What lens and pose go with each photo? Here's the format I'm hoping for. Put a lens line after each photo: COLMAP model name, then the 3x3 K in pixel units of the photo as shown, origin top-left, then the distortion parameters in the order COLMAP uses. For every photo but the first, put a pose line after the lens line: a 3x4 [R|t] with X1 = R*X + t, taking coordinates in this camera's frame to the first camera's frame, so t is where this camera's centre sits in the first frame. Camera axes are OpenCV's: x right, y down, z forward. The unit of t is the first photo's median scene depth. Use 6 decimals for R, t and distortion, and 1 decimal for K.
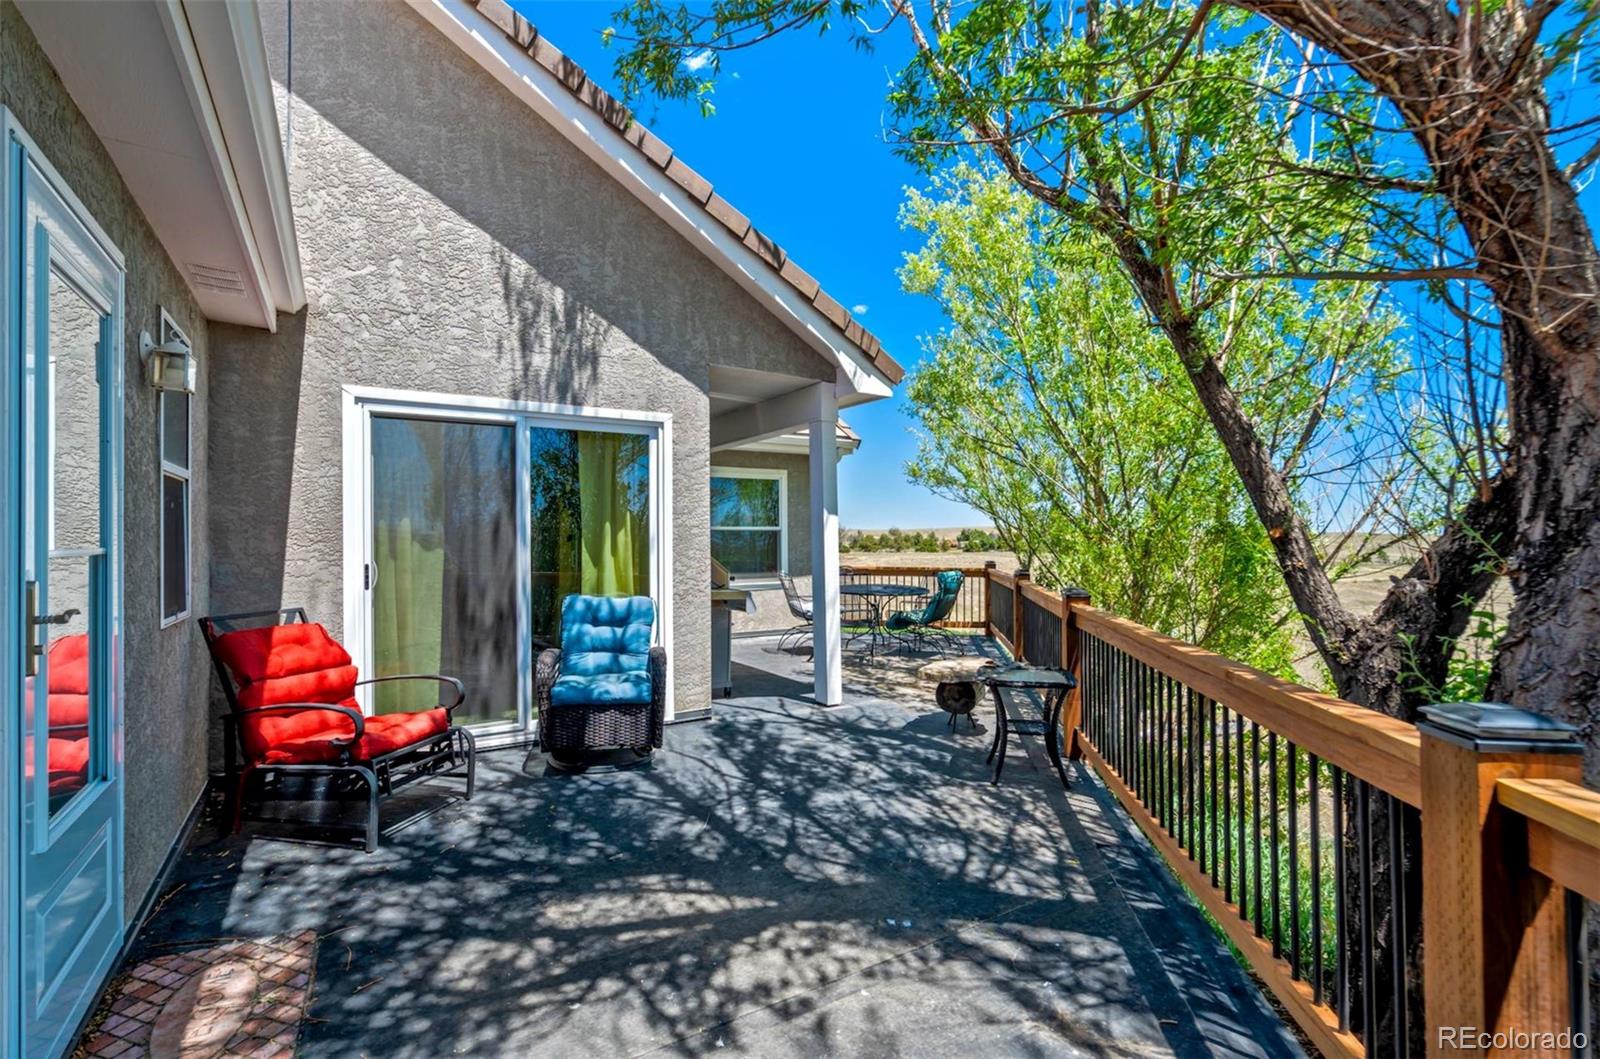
lens RADIAL K [[725.3, 0, 786.4], [0, 725.3, 539.2], [0, 0, 1]] dist [-0.011860, 0.000443]
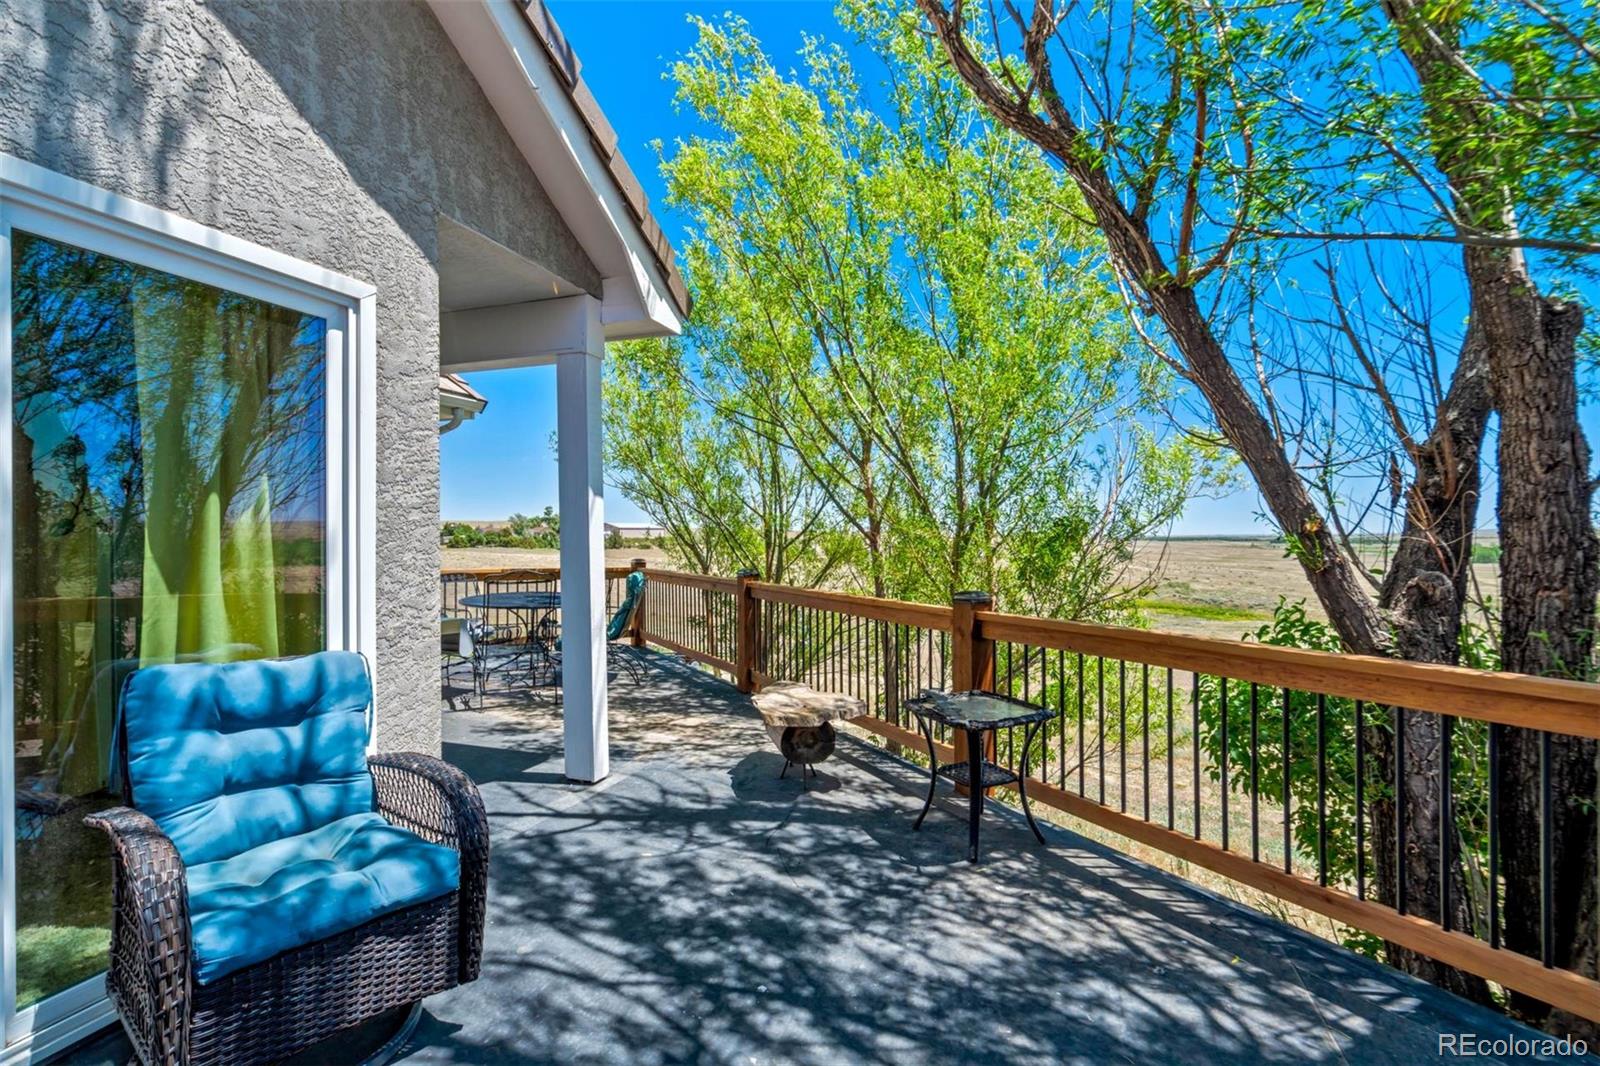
lens RADIAL K [[725.3, 0, 786.4], [0, 725.3, 542.7], [0, 0, 1]] dist [-0.011860, 0.000443]
pose [[0.769758, -0.003934, 0.638323, -0.257915], [-0.003425, 0.999941, 0.010293, 0.001090], [-0.638326, -0.010109, 0.769699, 0.419236]]
